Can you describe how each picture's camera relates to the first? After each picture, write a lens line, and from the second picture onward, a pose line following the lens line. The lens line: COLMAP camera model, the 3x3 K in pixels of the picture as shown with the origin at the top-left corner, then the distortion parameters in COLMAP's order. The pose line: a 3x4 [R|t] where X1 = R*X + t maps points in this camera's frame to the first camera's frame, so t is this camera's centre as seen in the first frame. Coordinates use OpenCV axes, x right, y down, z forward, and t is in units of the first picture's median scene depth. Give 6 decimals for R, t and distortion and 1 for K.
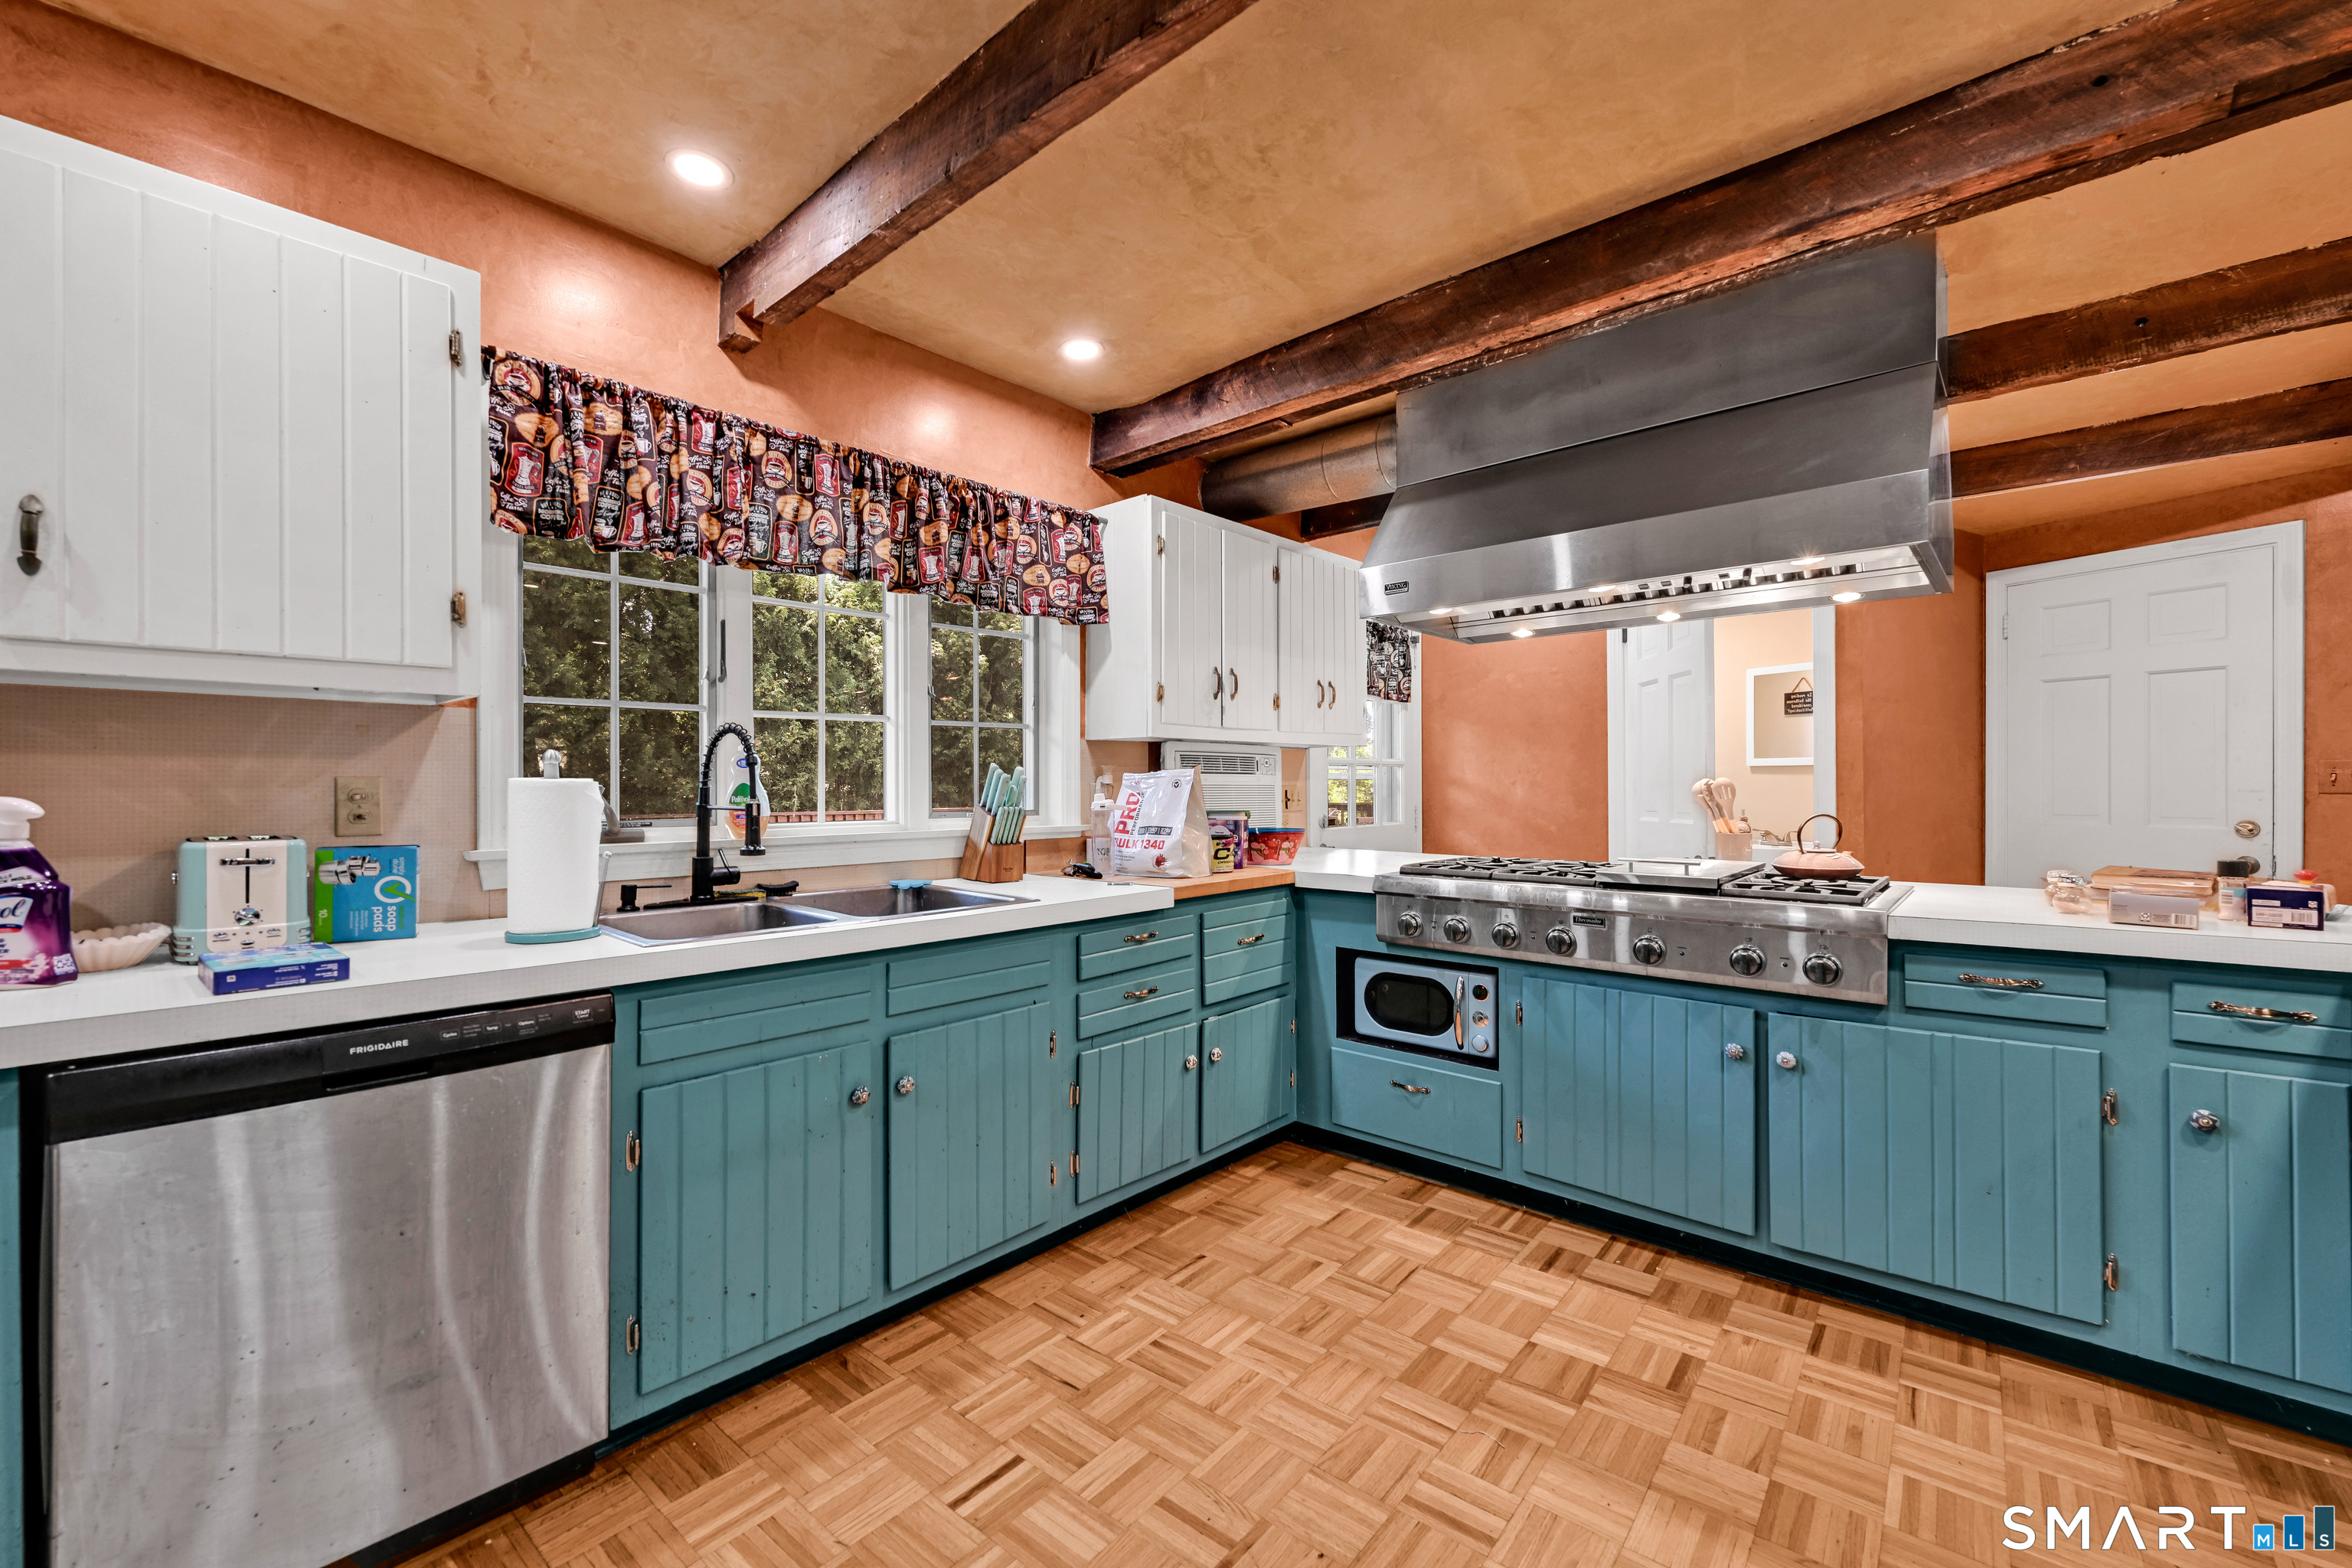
lens RADIAL K [[941.8, 0, 1189.6], [0, 941.8, 784.2], [0, 0, 1]] dist [-0.000903, -0.000317]
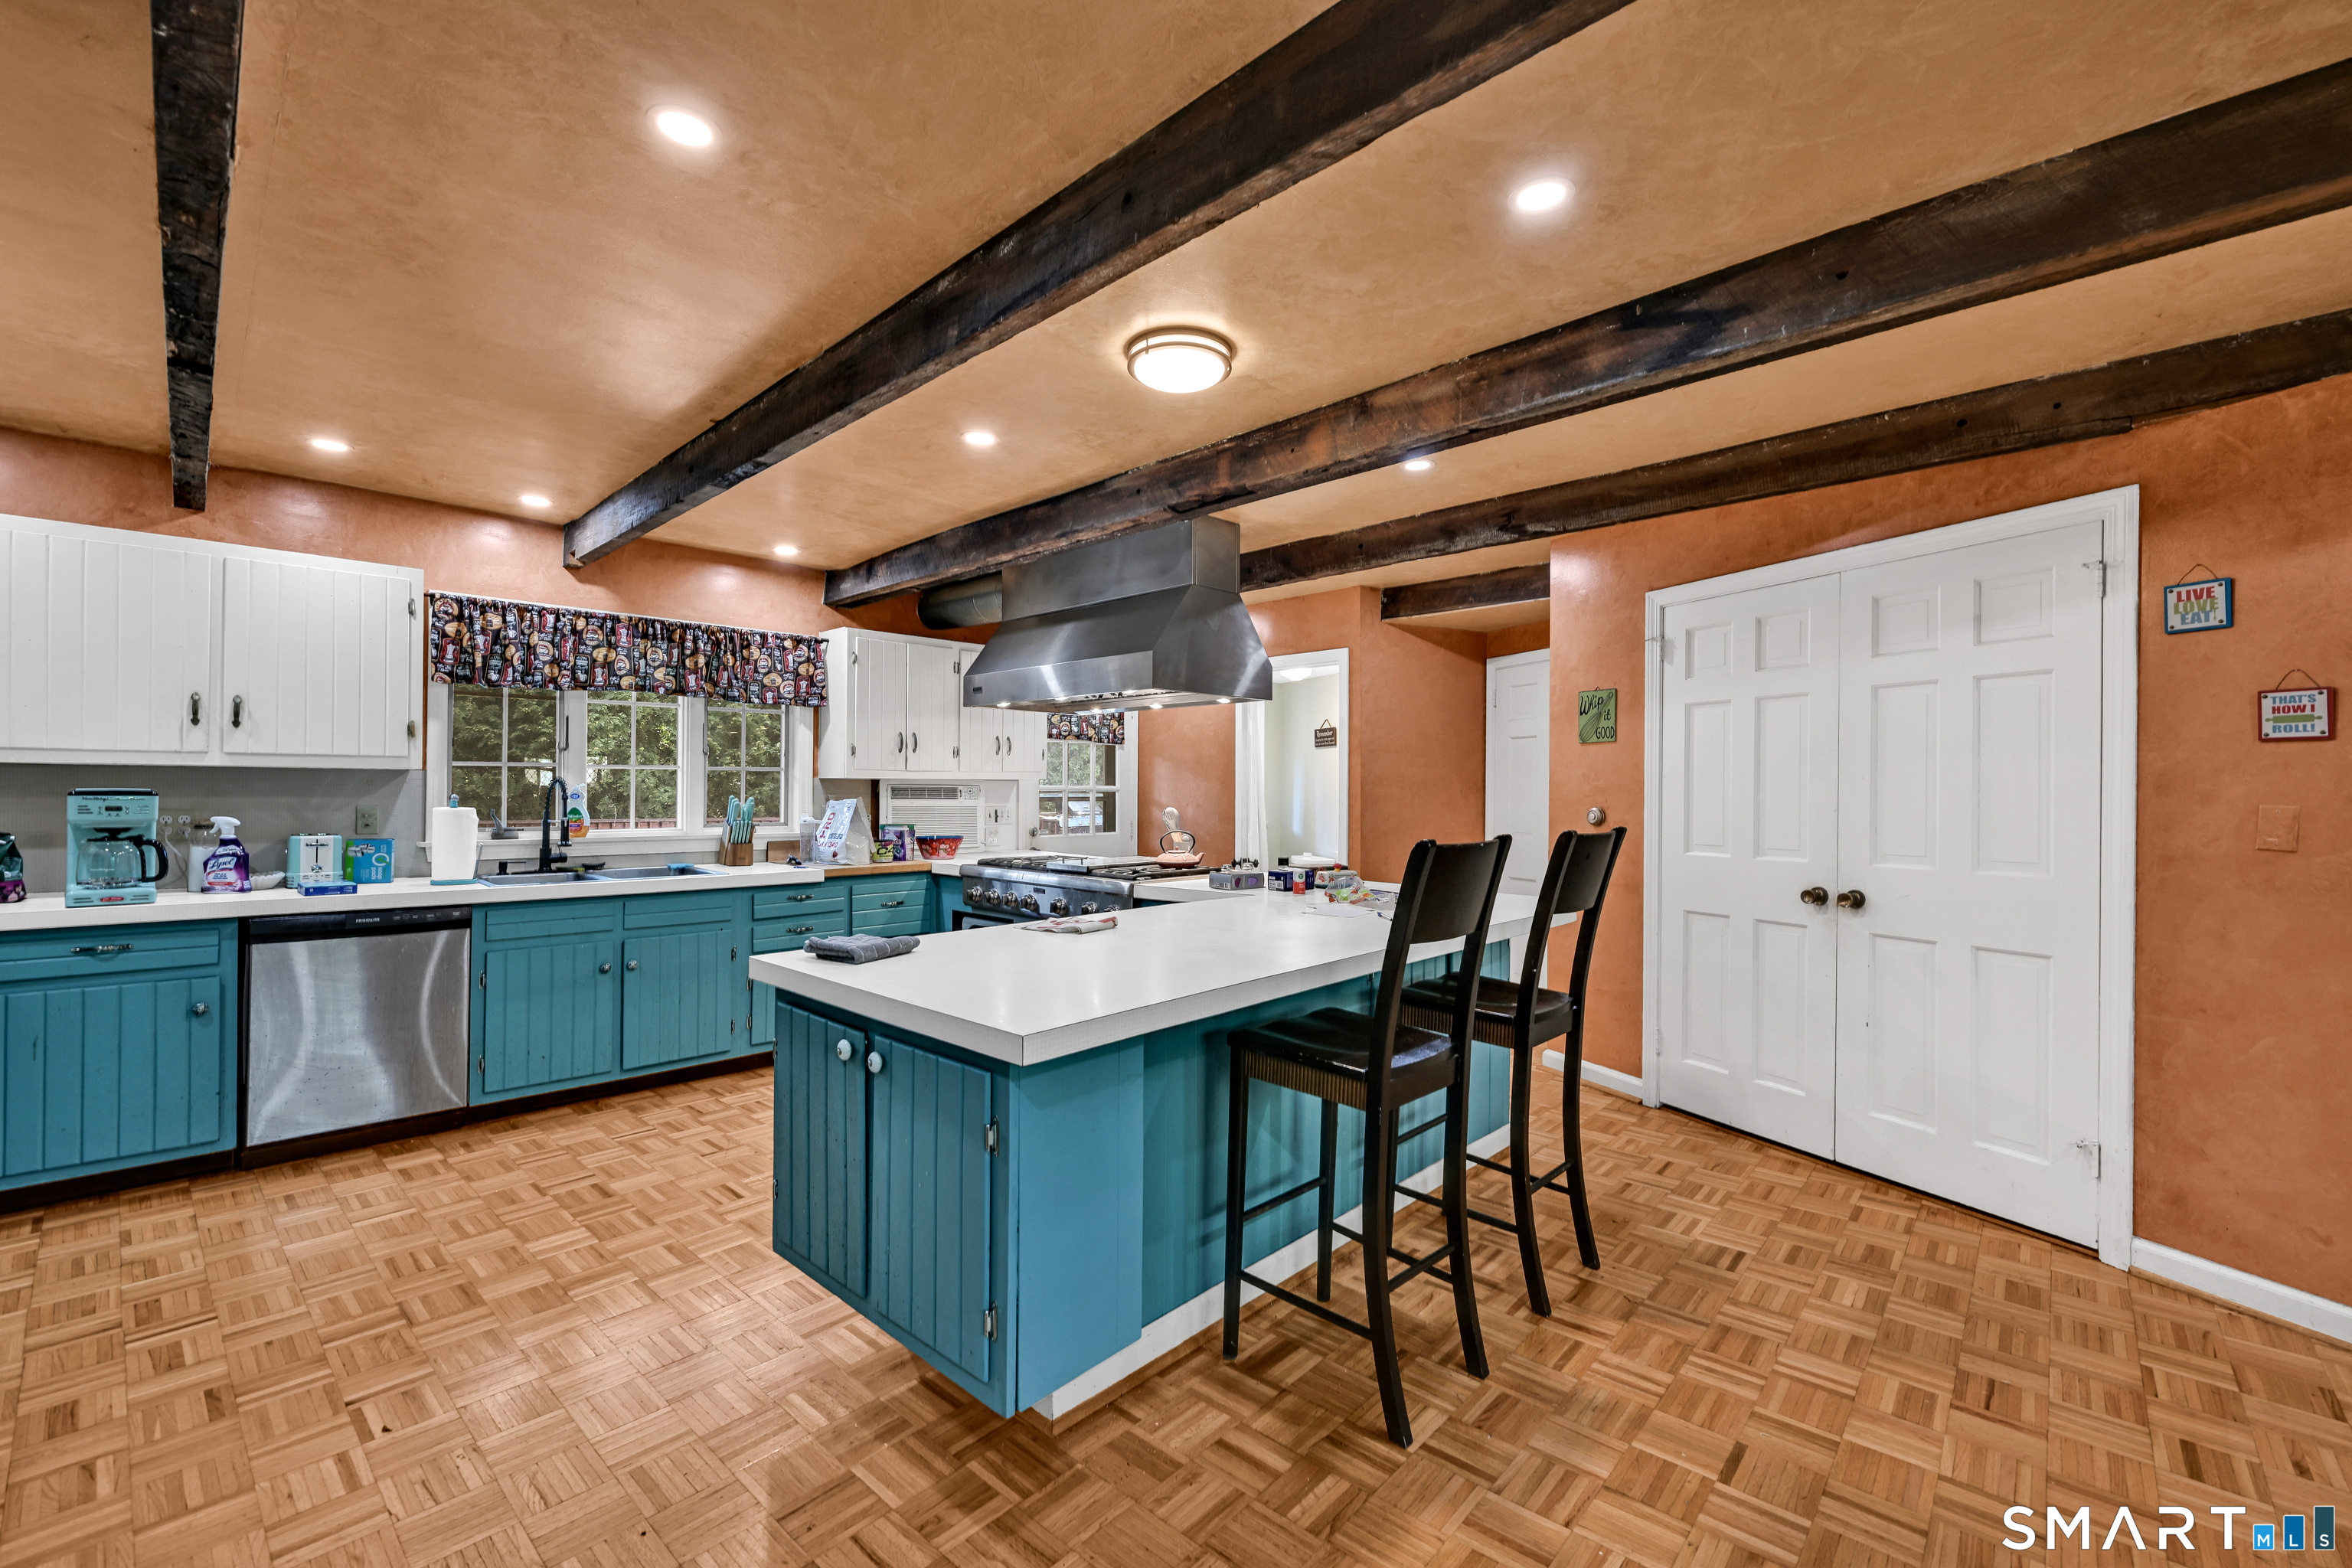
lens RADIAL K [[965.9, 0, 1162.9], [0, 965.9, 784.9], [0, 0, 1]] dist [-0.001151, -0.000159]
pose [[0.998277, 0.008211, -0.058102, 0.806362], [-0.008527, 0.999950, -0.005197, -0.046914], [0.058057, 0.005683, 0.998297, -0.831466]]
